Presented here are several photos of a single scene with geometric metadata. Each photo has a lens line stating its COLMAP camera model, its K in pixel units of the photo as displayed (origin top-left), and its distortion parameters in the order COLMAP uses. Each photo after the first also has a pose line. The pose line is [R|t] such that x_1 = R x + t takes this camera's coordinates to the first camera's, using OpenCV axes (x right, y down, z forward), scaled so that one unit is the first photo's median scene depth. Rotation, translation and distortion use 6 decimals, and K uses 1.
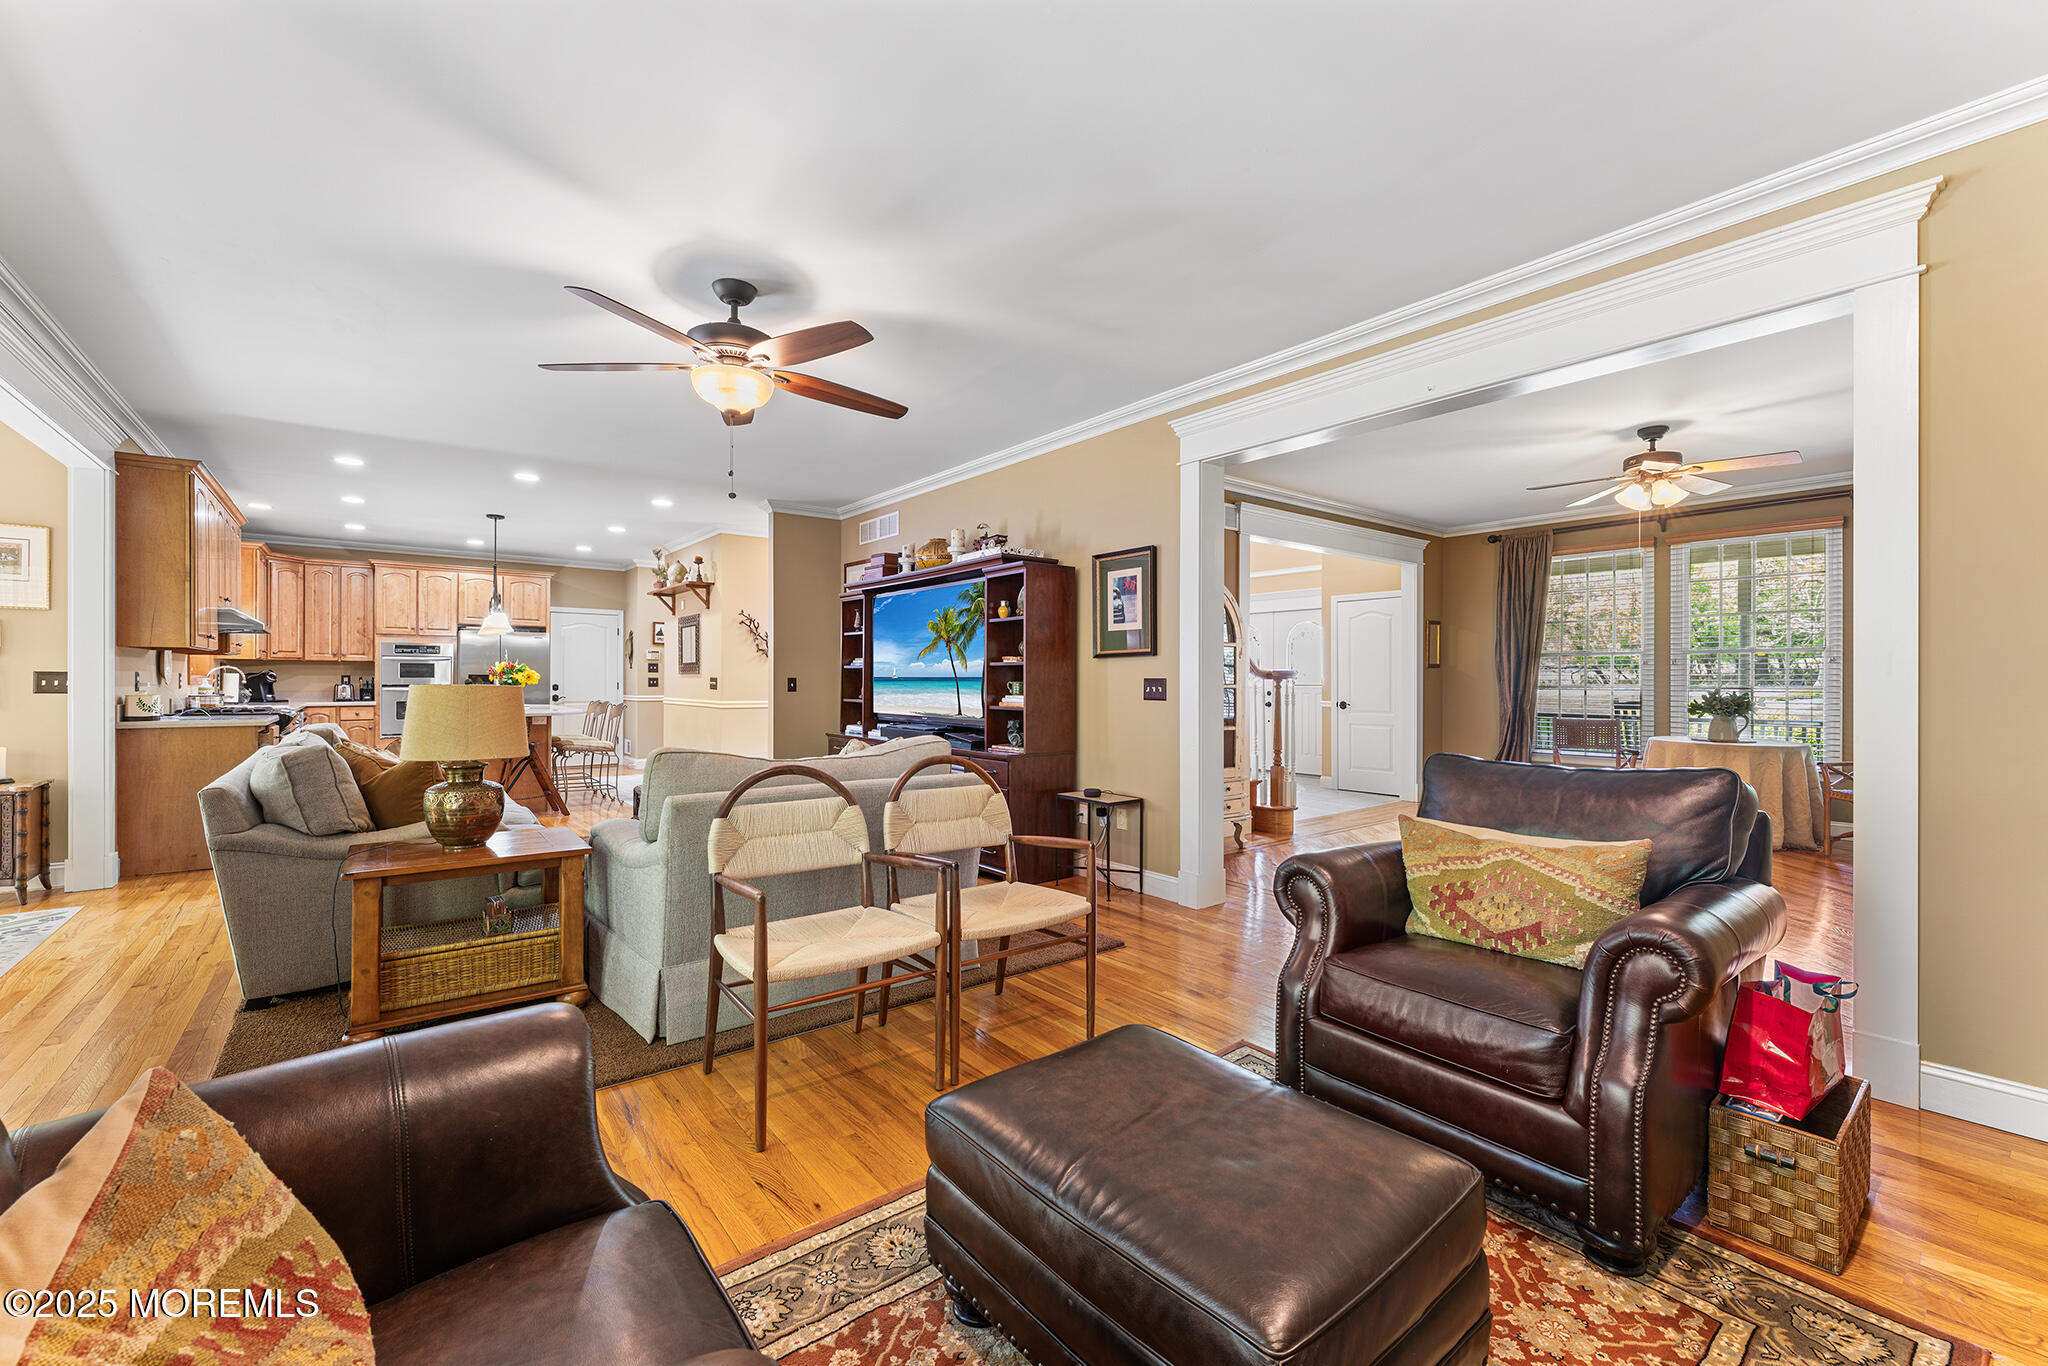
lens RADIAL K [[831.6, 0, 1020.9], [0, 831.6, 682.2], [0, 0, 1]] dist [0.002425, 0.000048]
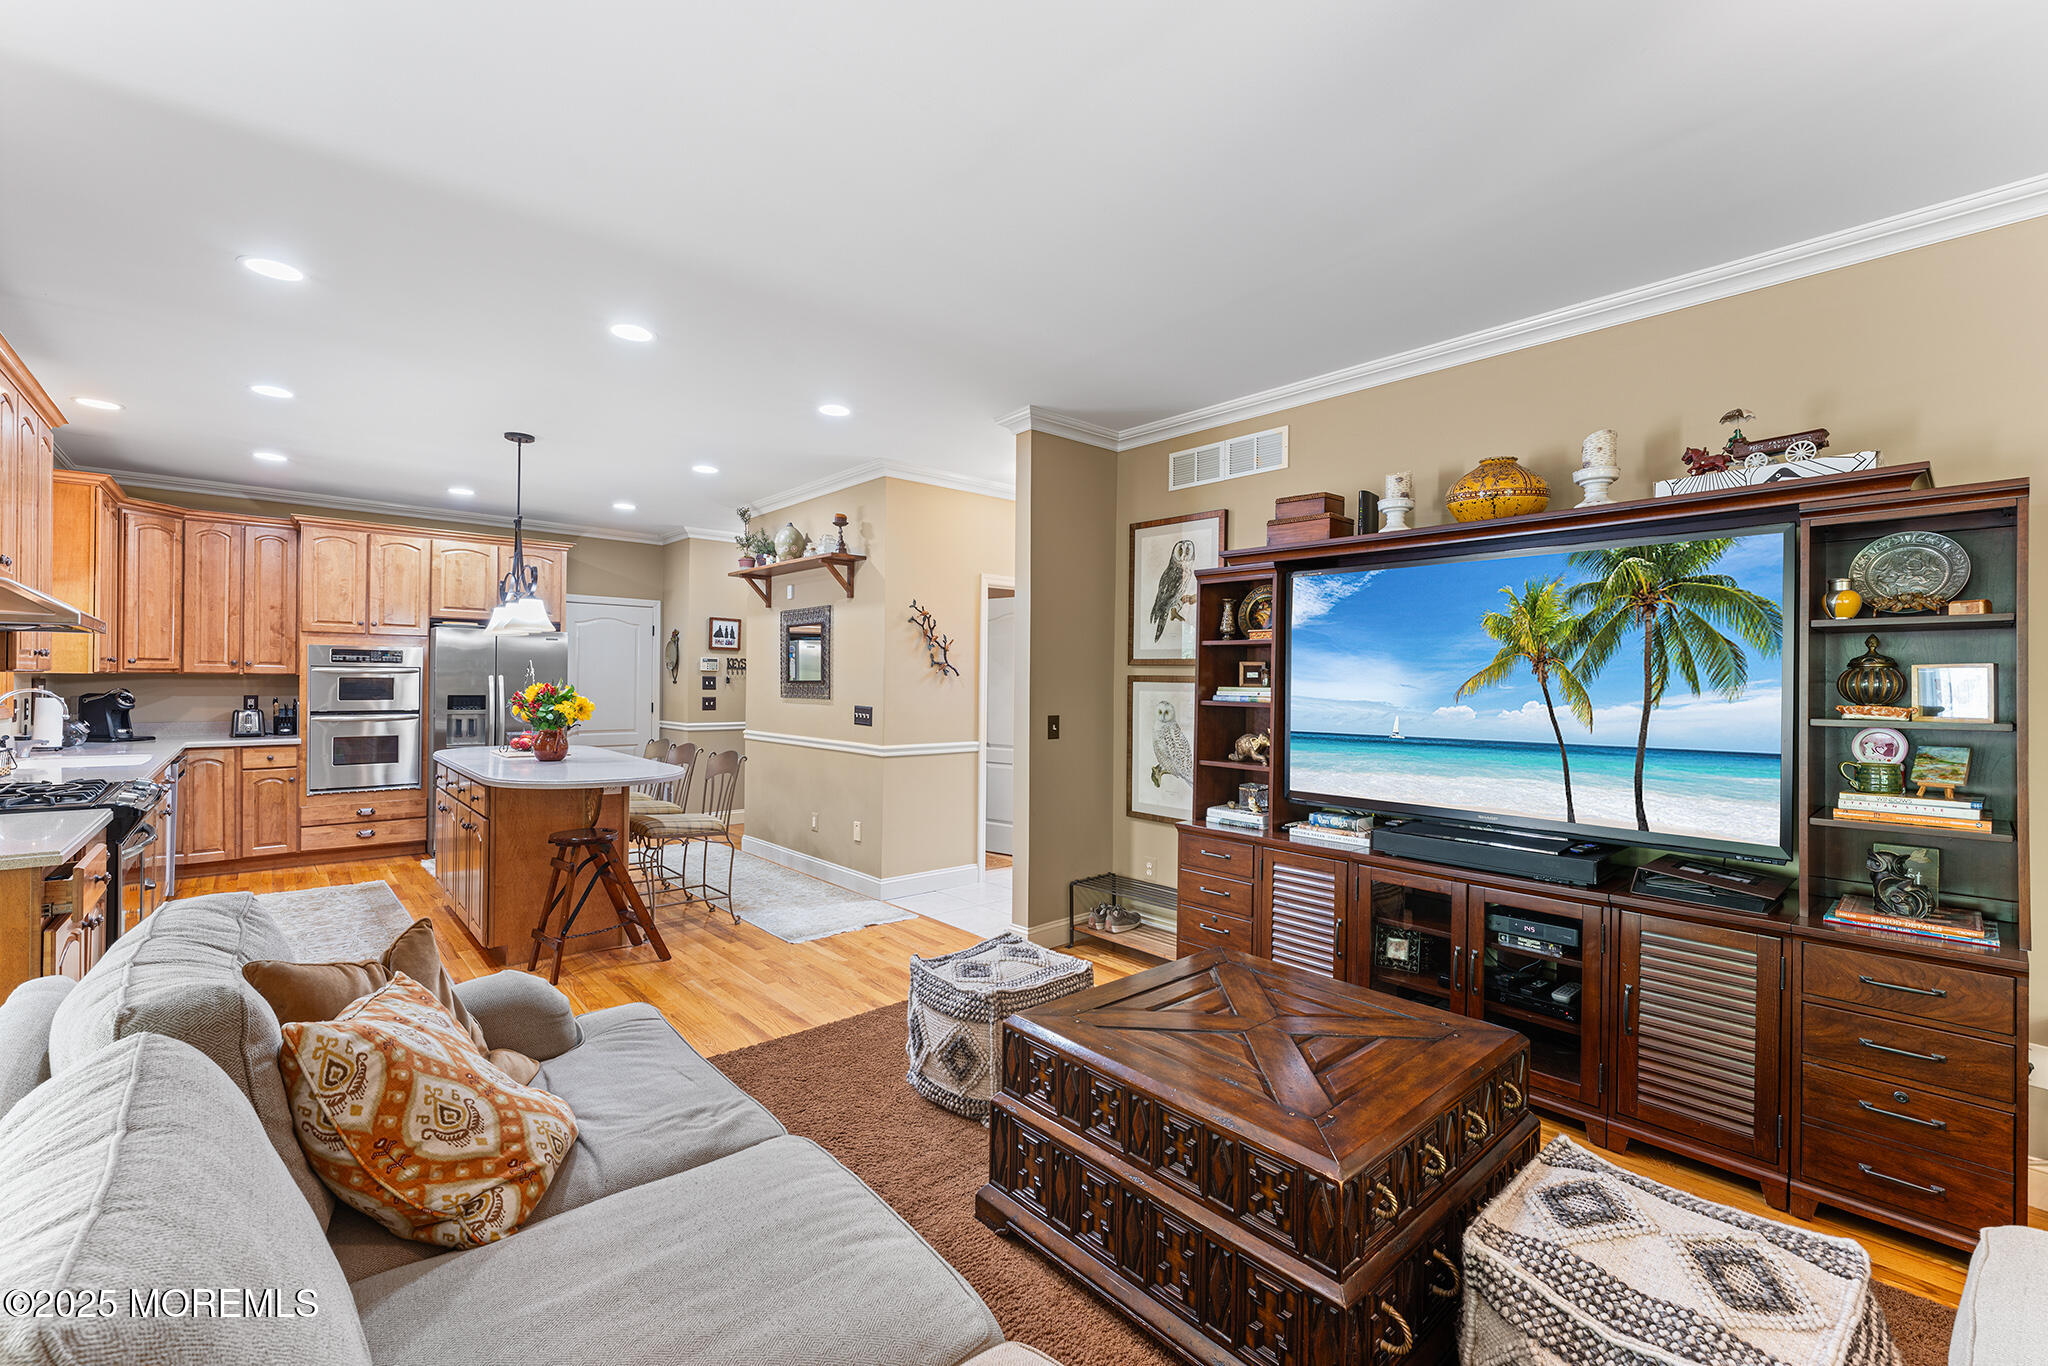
lens RADIAL K [[855.8, 0, 1024.0], [0, 855.8, 683.0], [0, 0, 1]] dist [-0.006760, 0.001297]
pose [[0.998030, 0.006108, 0.062447, -0.266812], [-0.006068, 0.999981, -0.000836, -0.021854], [-0.062451, 0.000455, 0.998048, 0.319406]]
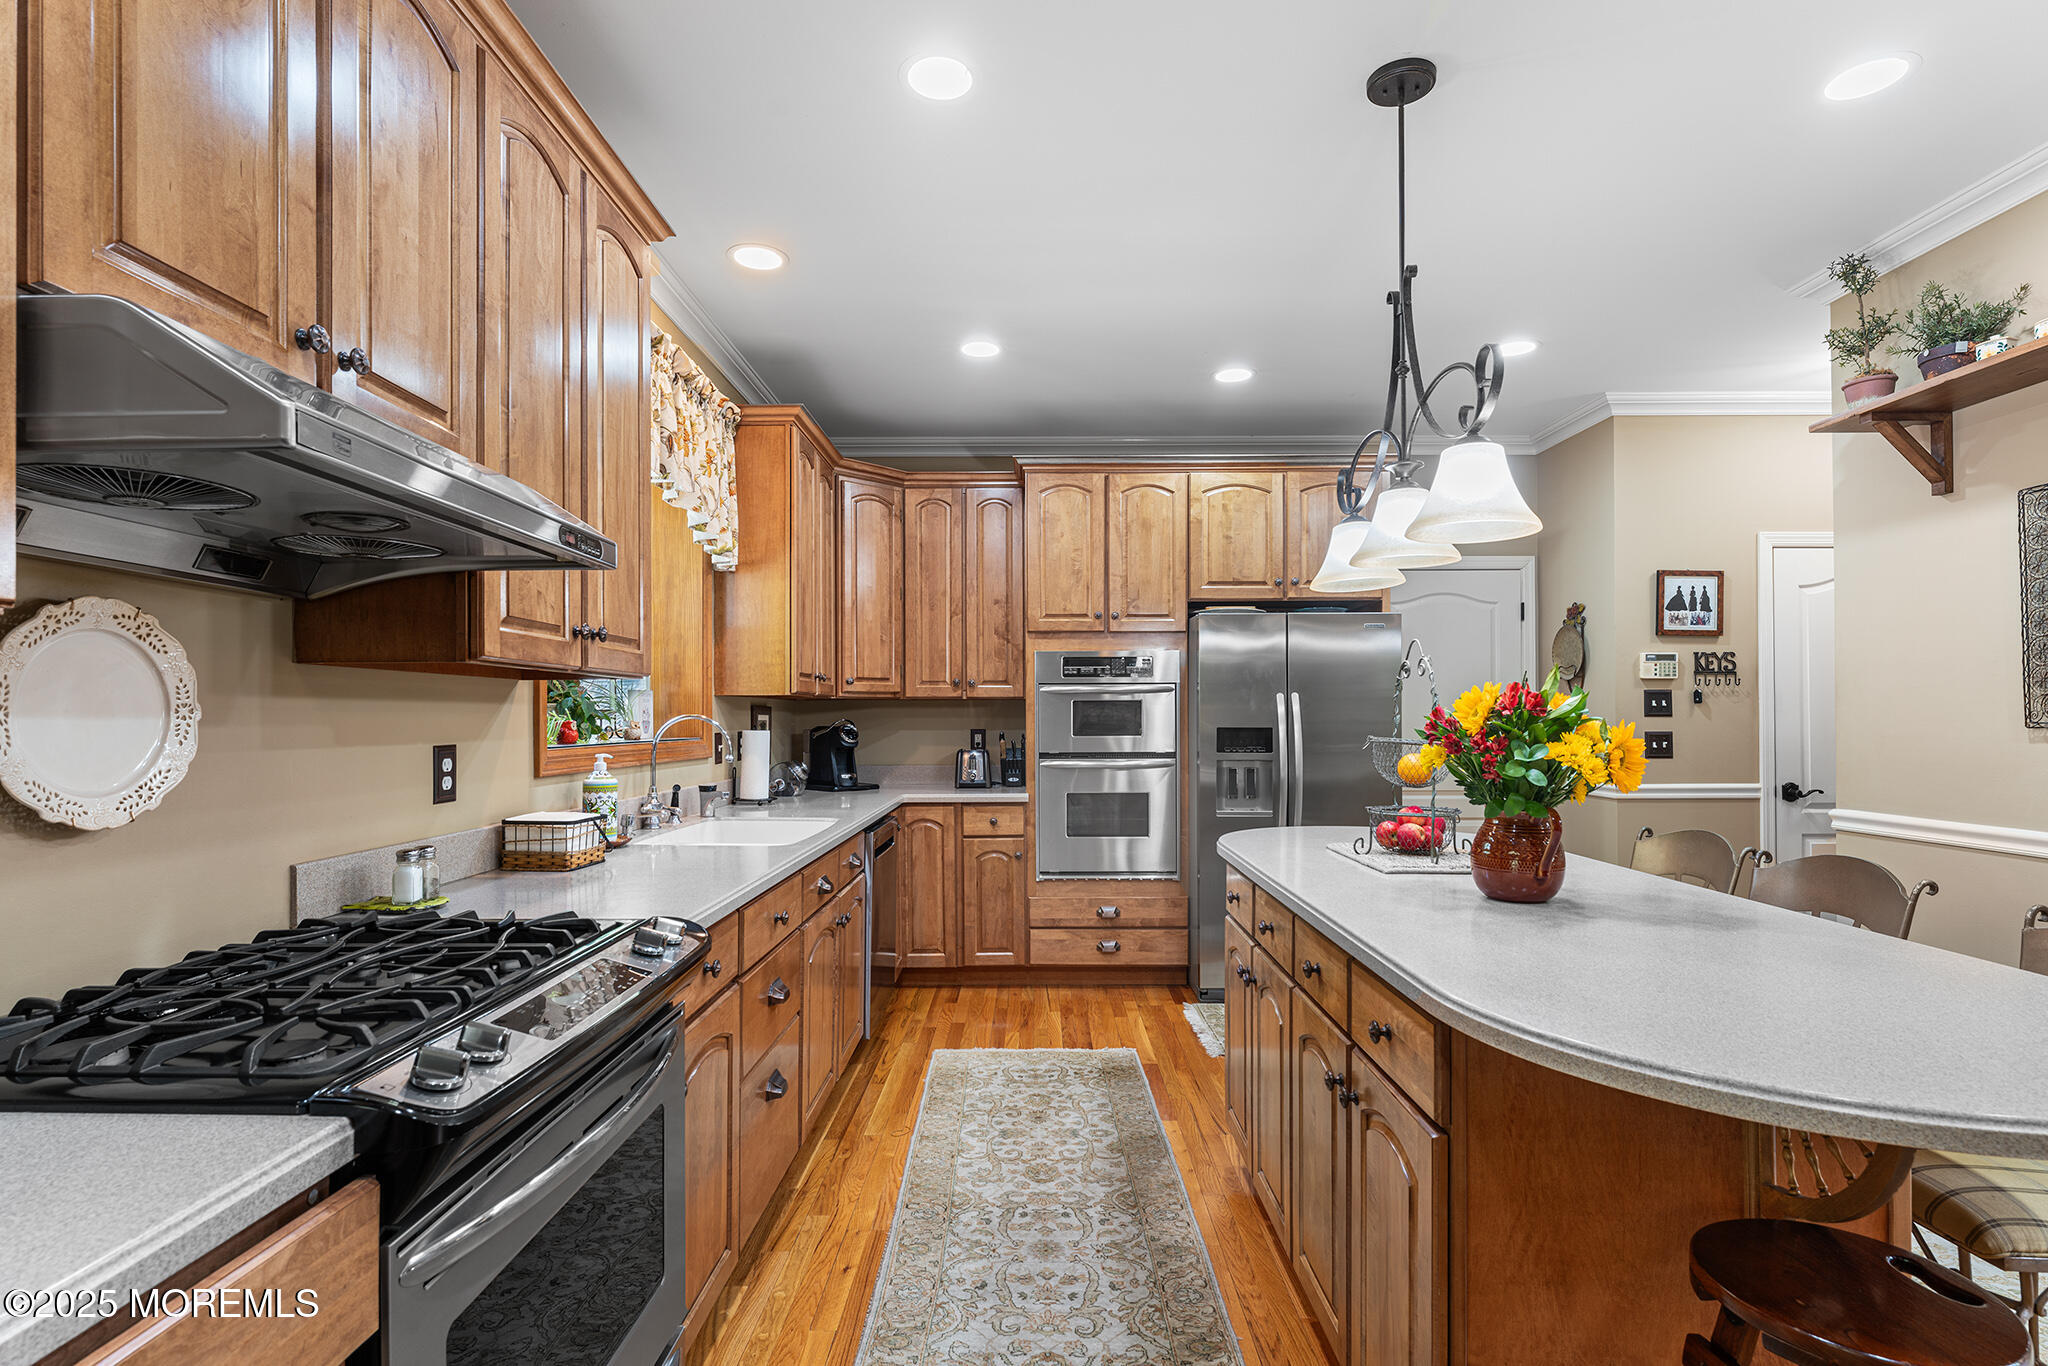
lens RADIAL K [[978.7, 0, 1022.7], [0, 978.7, 677.4], [0, 0, 1]] dist [-0.002409, -0.000548]
pose [[0.778027, -0.032050, -0.627413, -0.469355], [0.003871, 0.998923, -0.046227, -0.012342], [0.628219, 0.033537, 0.777314, 0.618575]]
